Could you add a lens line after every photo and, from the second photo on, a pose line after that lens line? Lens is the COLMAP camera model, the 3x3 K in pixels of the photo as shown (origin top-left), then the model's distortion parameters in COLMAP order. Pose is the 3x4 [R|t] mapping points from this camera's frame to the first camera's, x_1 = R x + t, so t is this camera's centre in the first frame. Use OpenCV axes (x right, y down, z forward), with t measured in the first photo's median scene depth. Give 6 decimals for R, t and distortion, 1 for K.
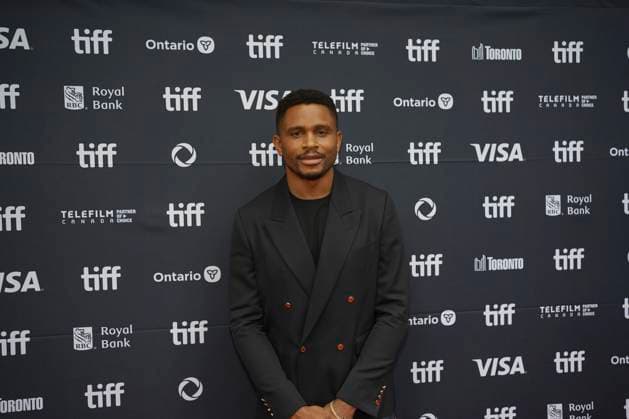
lens RADIAL K [[641.6, 0, 327.4], [0, 641.6, 226.6], [0, 0, 1]] dist [-0.017251, 0.128974]
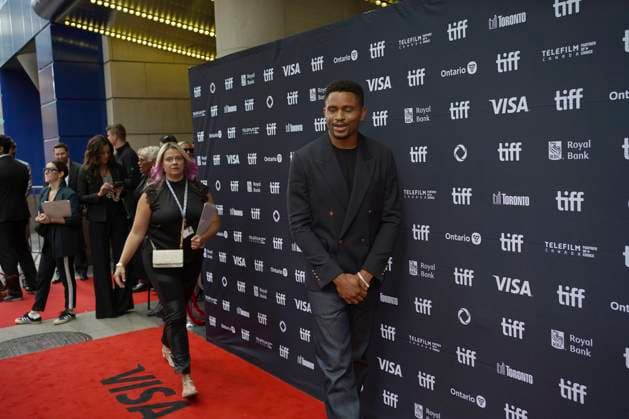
lens RADIAL K [[641.6, 0, 327.4], [0, 641.6, 226.6], [0, 0, 1]] dist [-0.017251, 0.128974]
pose [[0.404145, 0.114364, -0.907517, 1.220733], [-0.009349, 0.992618, 0.120924, -0.033546], [0.914647, -0.040386, 0.402231, 0.206841]]
